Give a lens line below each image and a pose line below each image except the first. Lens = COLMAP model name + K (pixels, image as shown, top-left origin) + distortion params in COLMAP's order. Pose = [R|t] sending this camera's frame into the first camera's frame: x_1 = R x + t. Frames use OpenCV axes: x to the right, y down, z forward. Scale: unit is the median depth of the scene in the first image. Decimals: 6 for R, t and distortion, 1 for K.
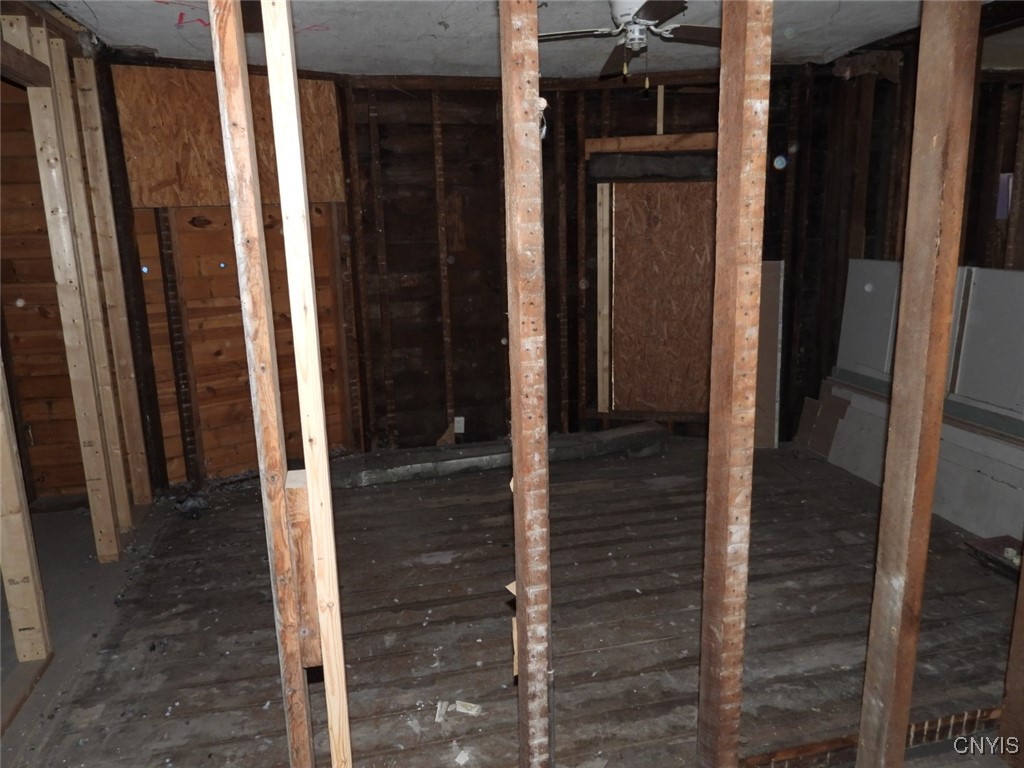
lens RADIAL K [[734.3, 0, 508.9], [0, 734.3, 384.3], [0, 0, 1]] dist [-0.017420, 0.006623]
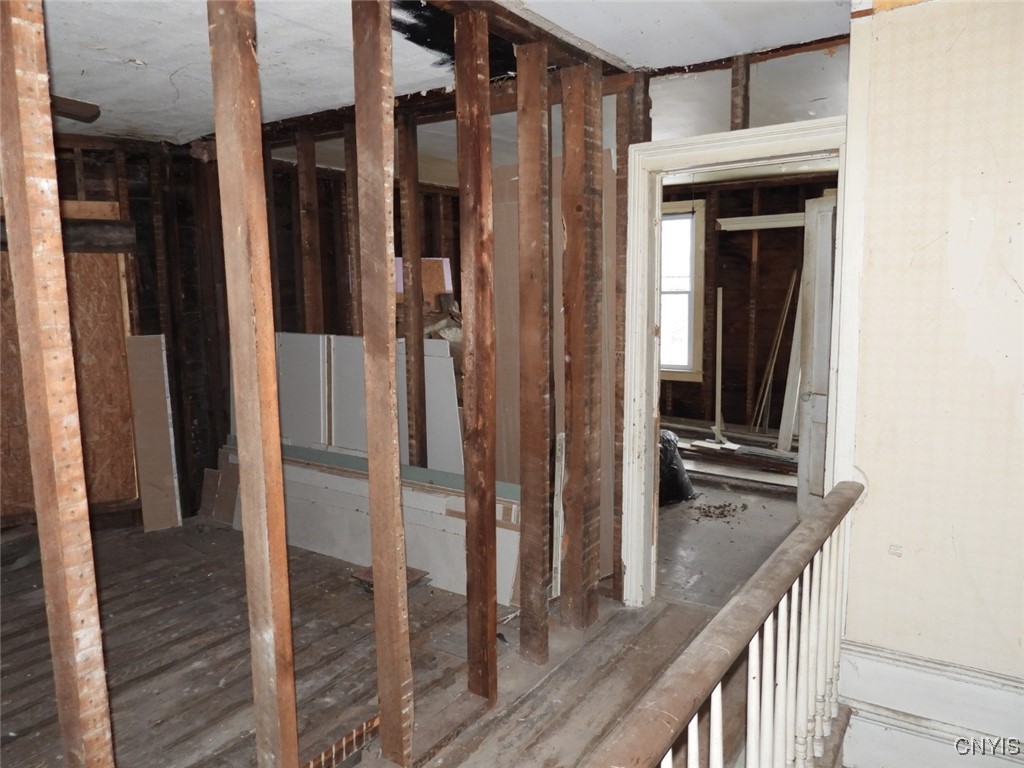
lens RADIAL K [[734.3, 0, 514.3], [0, 734.3, 384.5], [0, 0, 1]] dist [-0.017420, 0.006623]
pose [[0.722259, -0.078974, 0.687099, 0.088265], [0.142055, 0.989217, -0.035625, -0.001386], [-0.676877, 0.123336, 0.725690, -0.059699]]
